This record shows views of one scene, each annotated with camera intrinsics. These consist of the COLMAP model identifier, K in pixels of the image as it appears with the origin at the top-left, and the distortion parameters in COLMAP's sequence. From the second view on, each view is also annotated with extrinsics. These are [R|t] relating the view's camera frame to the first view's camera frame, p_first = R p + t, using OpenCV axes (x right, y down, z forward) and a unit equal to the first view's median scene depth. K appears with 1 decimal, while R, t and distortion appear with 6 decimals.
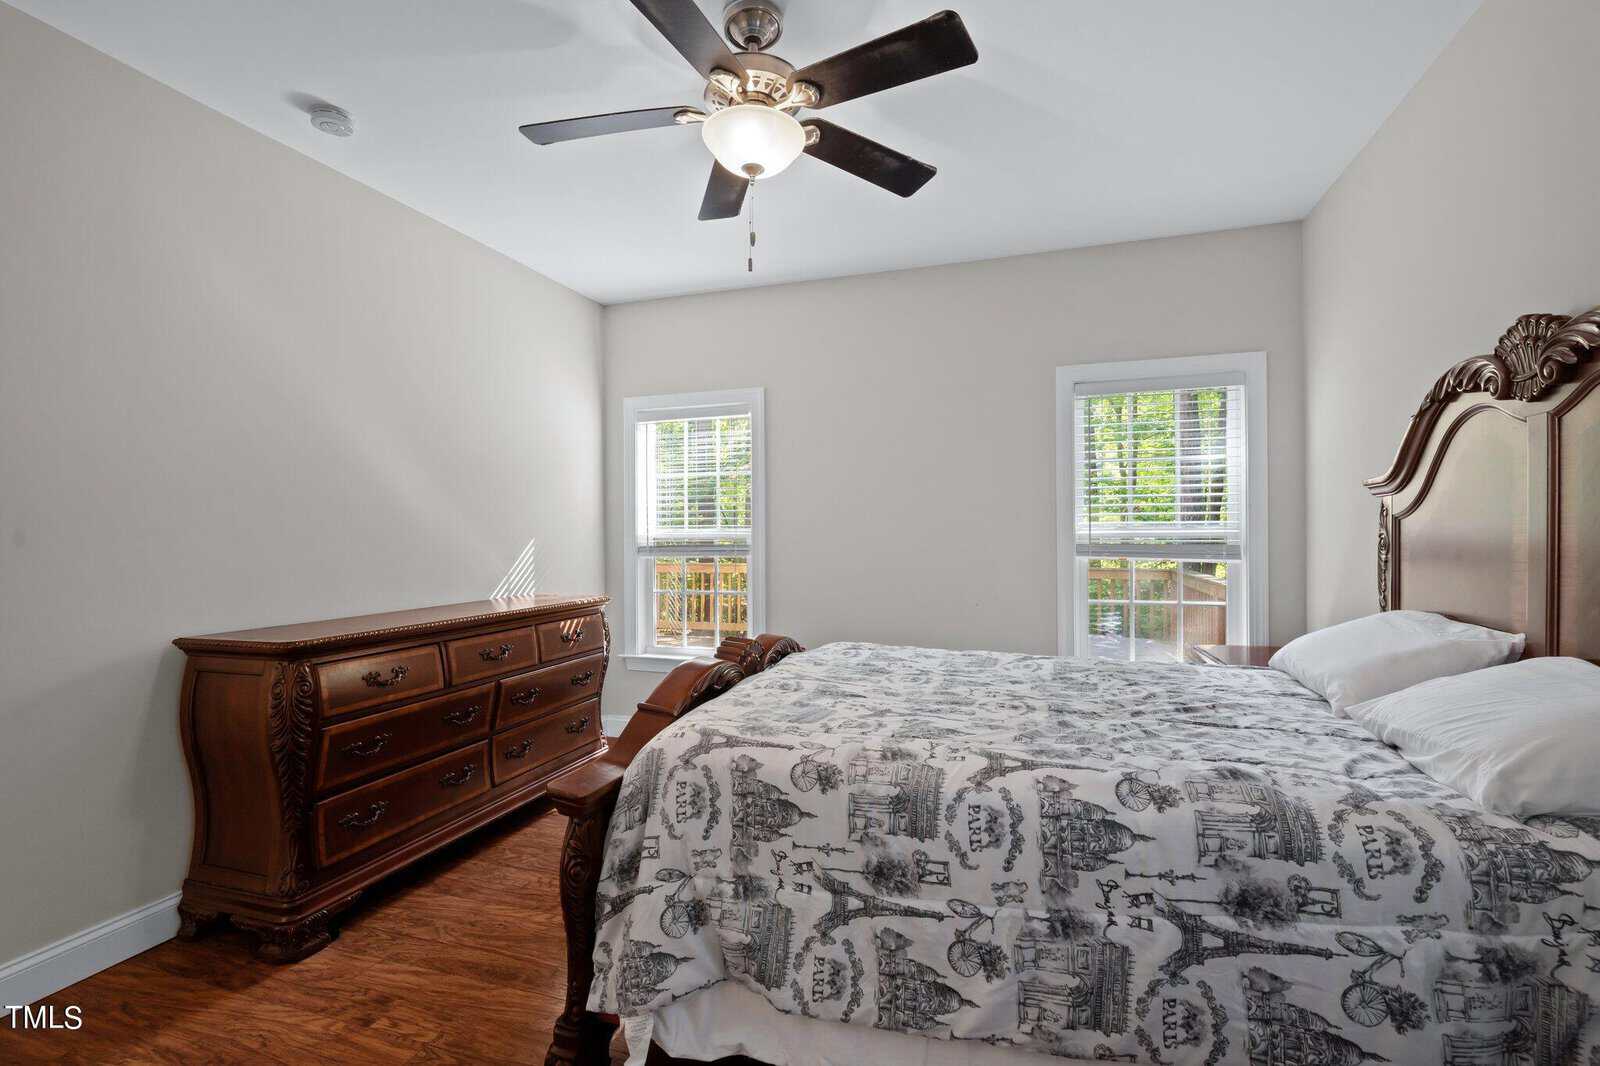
lens RADIAL K [[727.4, 0, 797.1], [0, 727.4, 546.2], [0, 0, 1]] dist [0.000078, 0.000314]
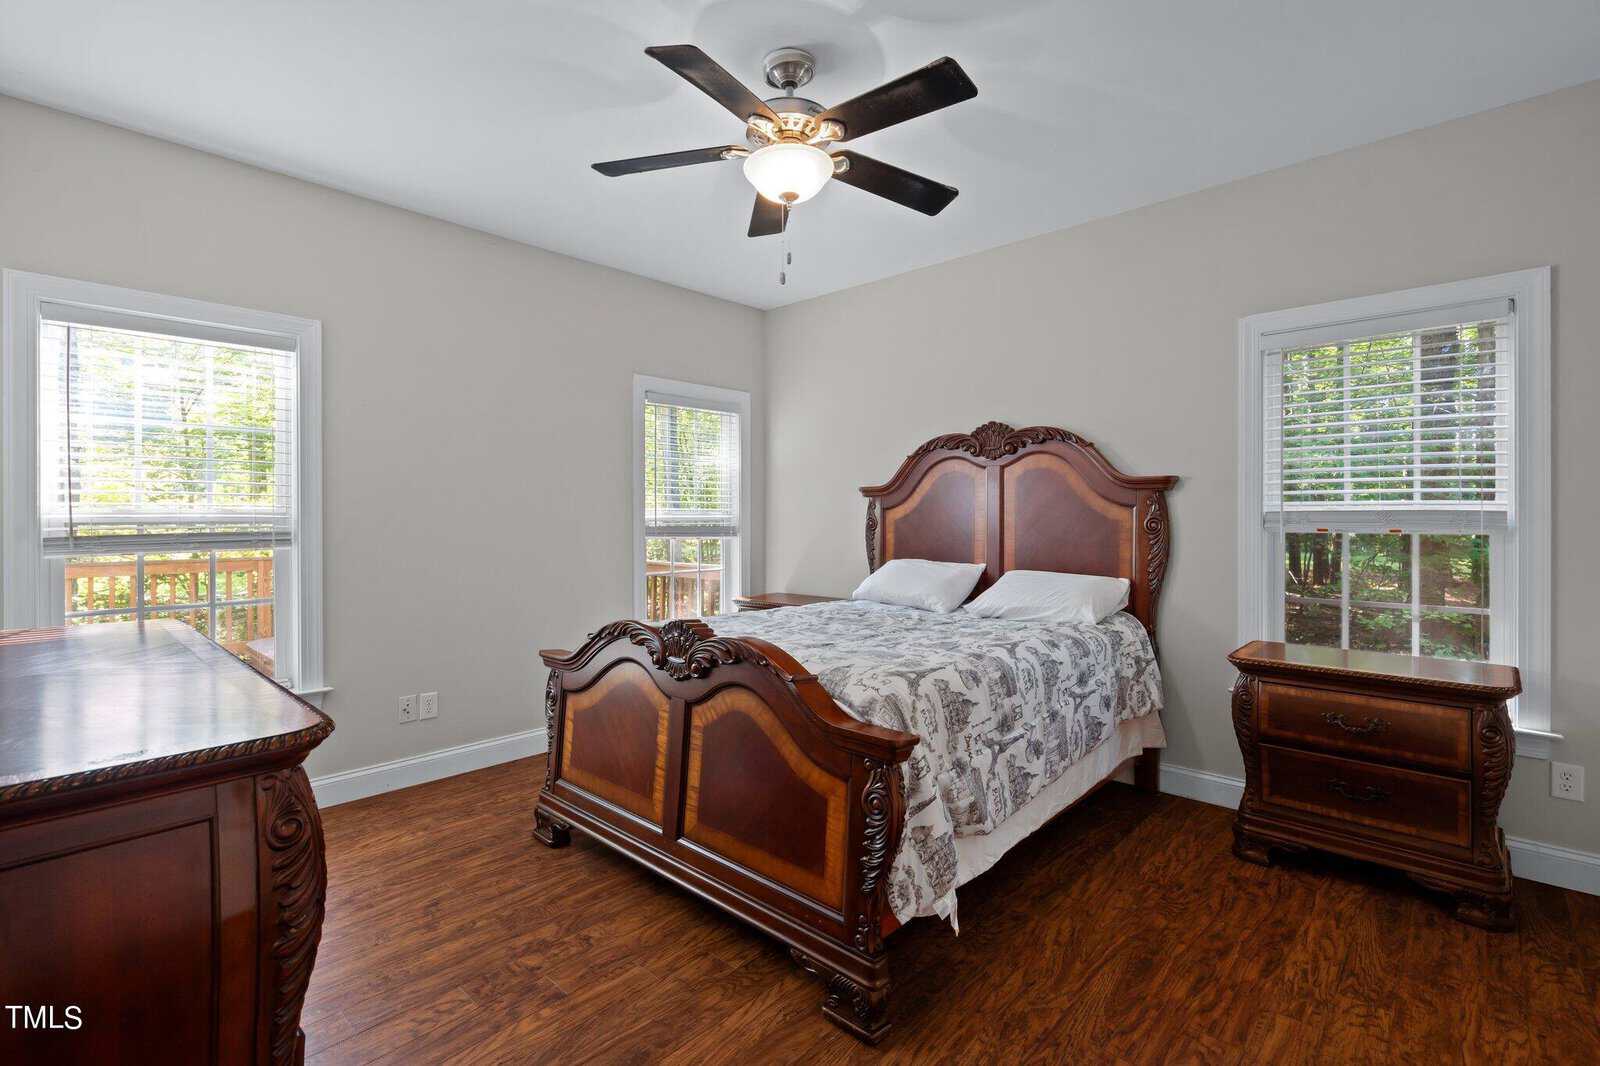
lens RADIAL K [[735.2, 0, 800.0], [0, 735.2, 533.0], [0, 0, 1]] dist [-0.001674, -0.000066]
pose [[0.411383, -0.016000, 0.911322, -1.374098], [0.013954, 0.999839, 0.011256, -0.006385], [-0.911356, 0.008086, 0.411540, 0.636165]]
